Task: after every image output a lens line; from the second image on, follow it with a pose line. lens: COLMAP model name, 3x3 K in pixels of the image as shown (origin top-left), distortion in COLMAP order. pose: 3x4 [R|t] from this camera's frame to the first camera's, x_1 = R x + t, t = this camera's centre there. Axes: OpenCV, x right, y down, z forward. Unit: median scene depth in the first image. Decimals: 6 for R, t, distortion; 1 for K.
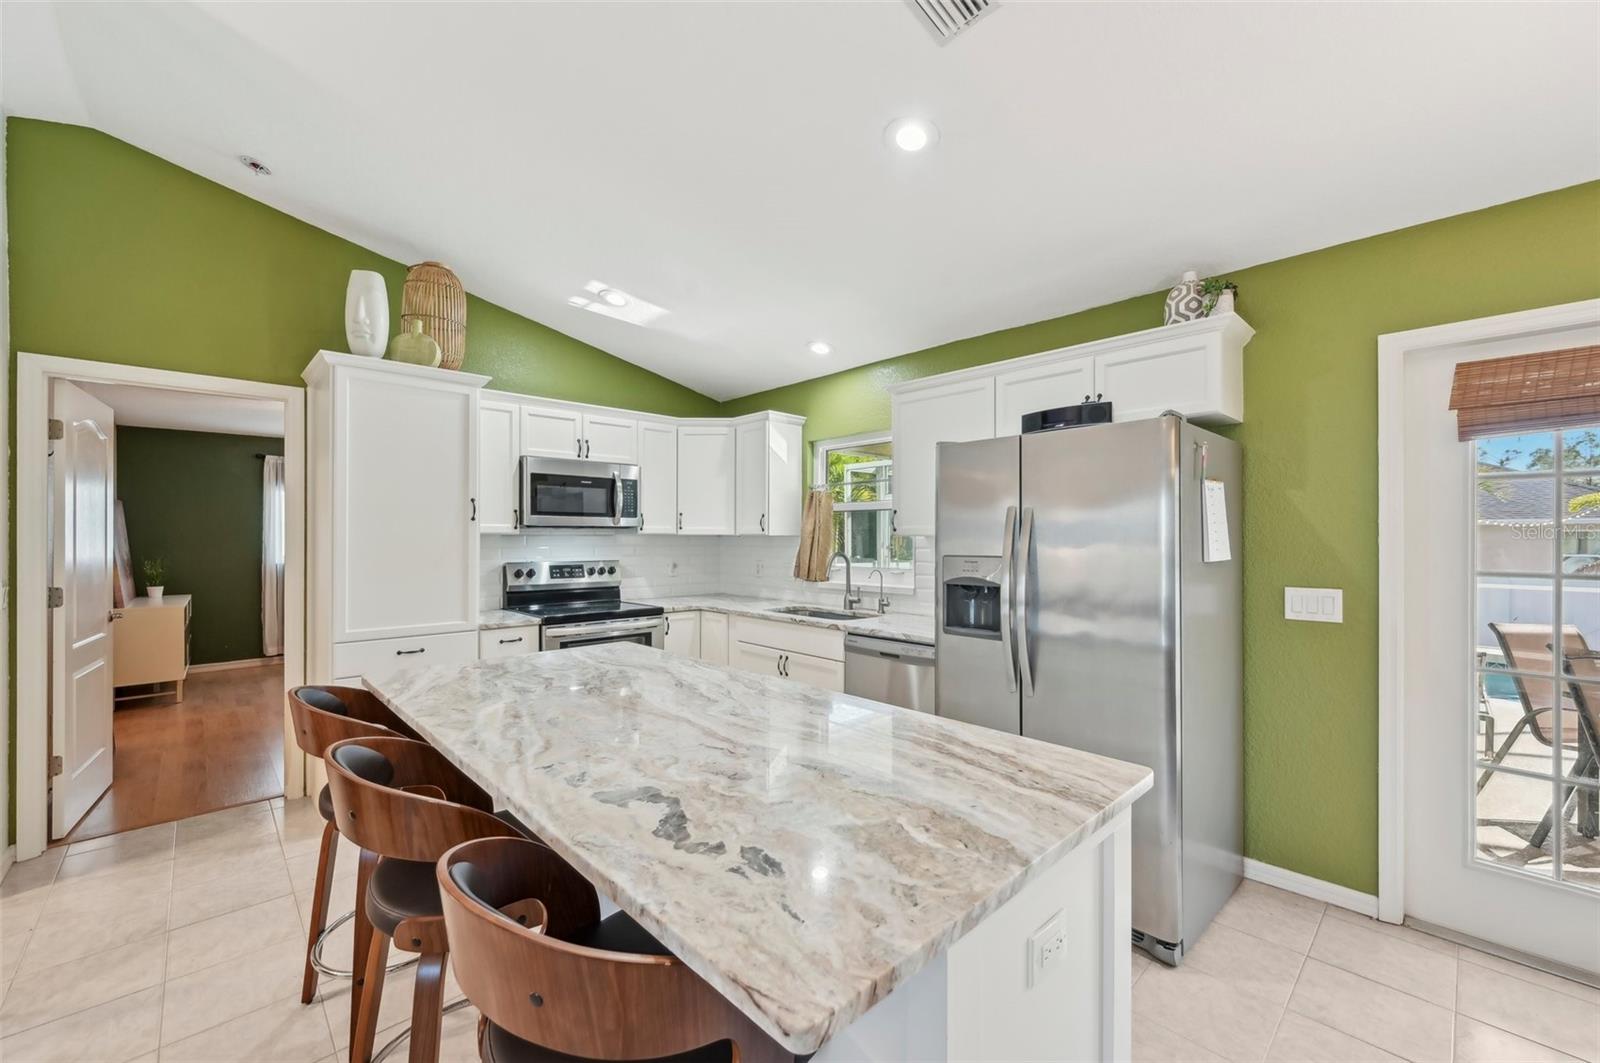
lens RADIAL K [[641.2, 0, 796.4], [0, 641.2, 528.3], [0, 0, 1]] dist [0.000429, -0.000685]
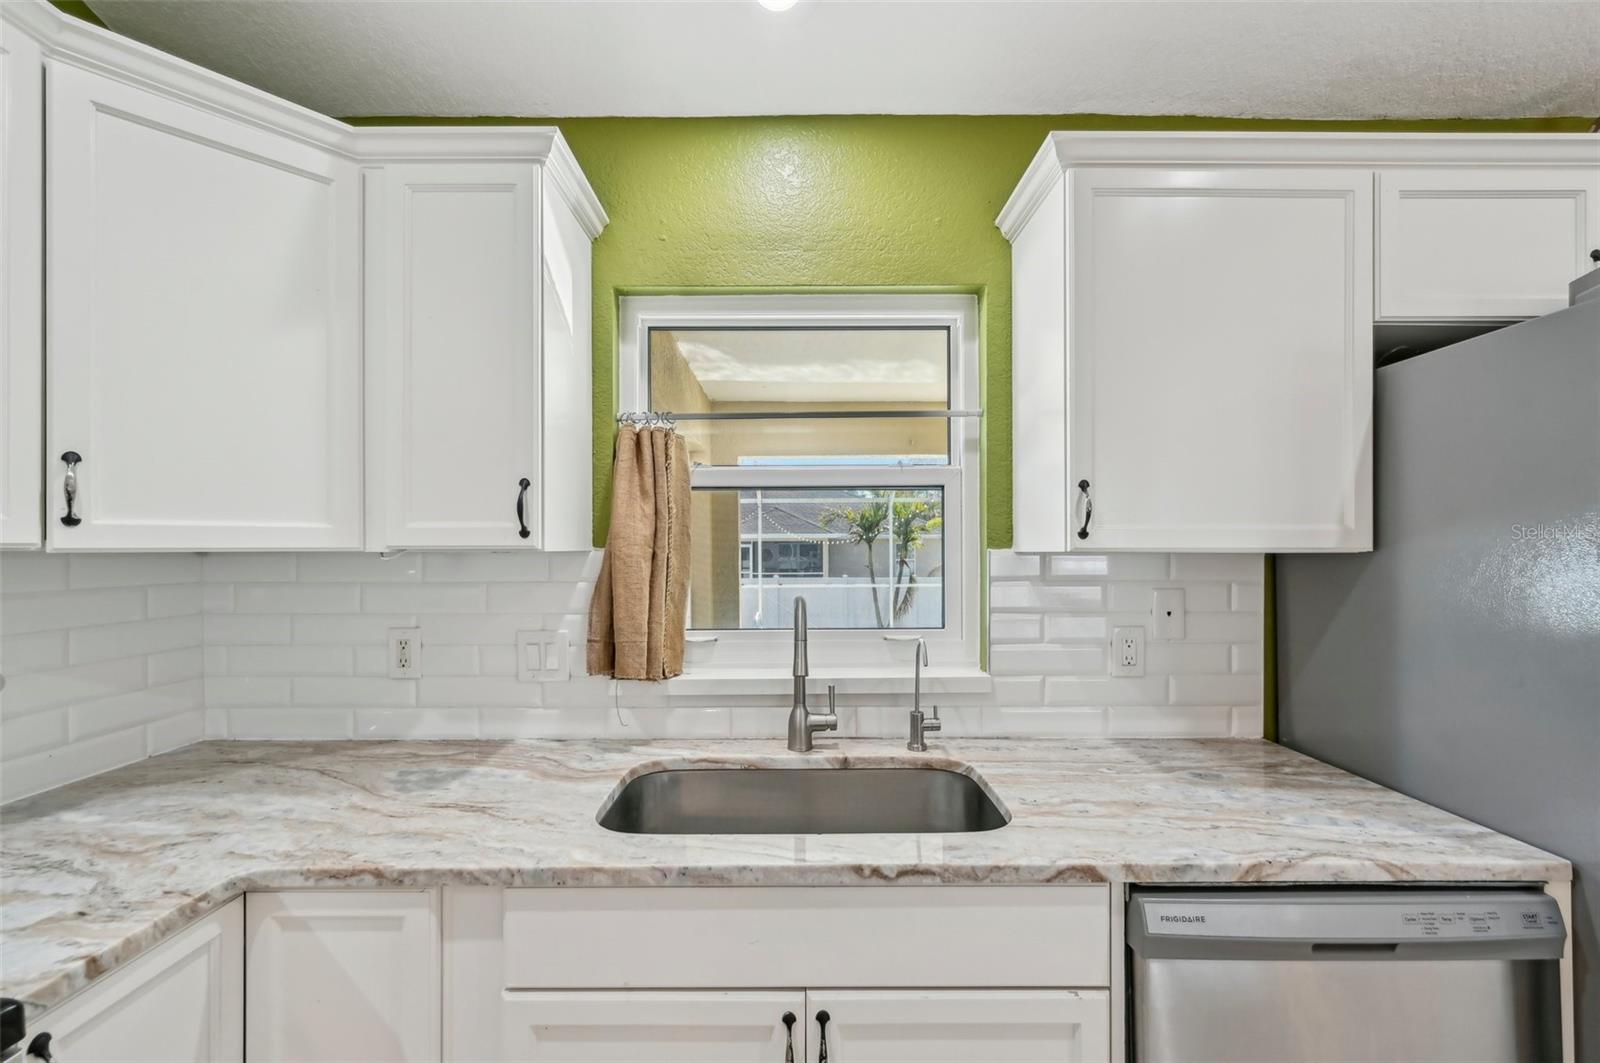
lens RADIAL K [[641.2, 0, 800.2], [0, 641.2, 547.5], [0, 0, 1]] dist [0.000429, -0.000685]
pose [[0.678515, -0.002241, 0.734584, -0.244803], [-0.005591, 0.999951, 0.008215, 0.007815], [-0.734566, -0.009682, 0.678469, 0.949263]]
